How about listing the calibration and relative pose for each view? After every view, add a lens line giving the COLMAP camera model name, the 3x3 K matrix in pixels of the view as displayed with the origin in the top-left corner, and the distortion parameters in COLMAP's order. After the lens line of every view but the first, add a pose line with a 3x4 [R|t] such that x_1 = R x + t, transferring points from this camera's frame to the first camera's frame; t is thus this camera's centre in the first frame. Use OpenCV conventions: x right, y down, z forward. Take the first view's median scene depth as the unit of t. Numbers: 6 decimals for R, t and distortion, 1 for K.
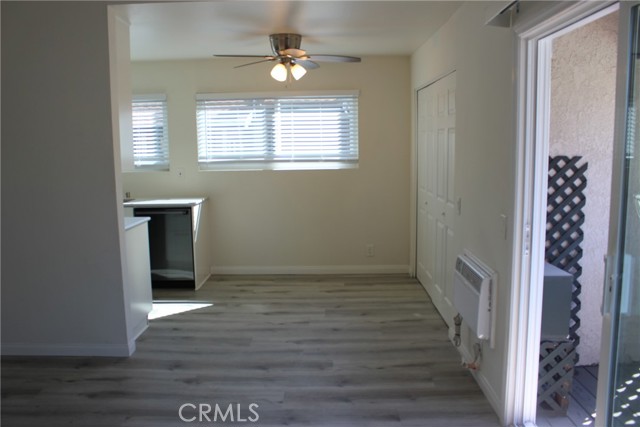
lens RADIAL K [[535.7, 0, 319.8], [0, 535.7, 212.8], [0, 0, 1]] dist [-0.154427, 0.149807]
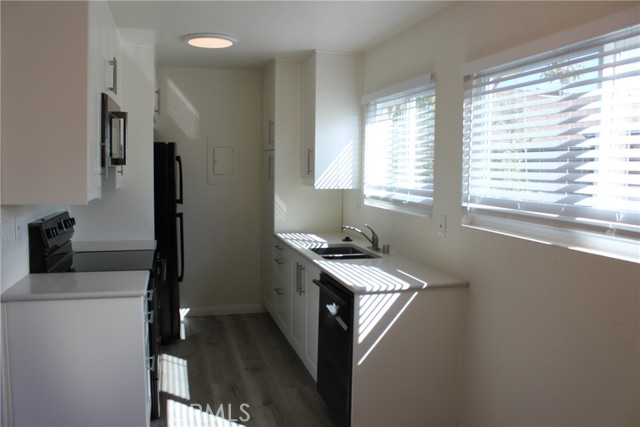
lens RADIAL K [[535.7, 0, 319.8], [0, 535.7, 212.8], [0, 0, 1]] dist [-0.154427, 0.149807]
pose [[0.273069, 0.103307, -0.956431, 0.282851], [-0.145296, 0.987241, 0.065152, -0.149028], [0.950959, 0.121174, 0.284595, 1.076482]]
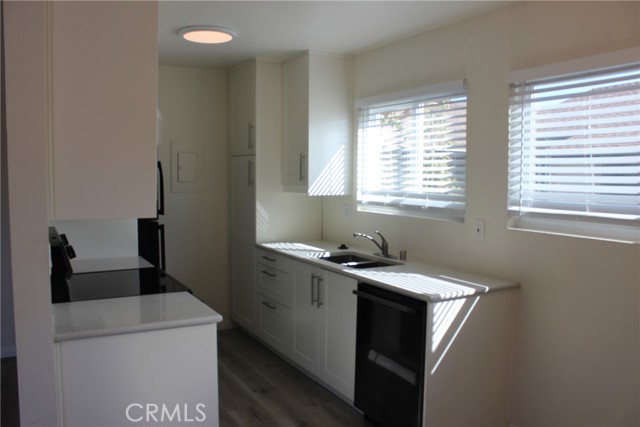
lens RADIAL K [[535.7, 0, 319.8], [0, 535.7, 212.8], [0, 0, 1]] dist [-0.154427, 0.149807]
pose [[0.504943, 0.082516, -0.859200, 0.150792], [-0.131200, 0.991191, 0.018087, -0.115092], [0.853123, 0.103594, 0.511321, 0.870475]]
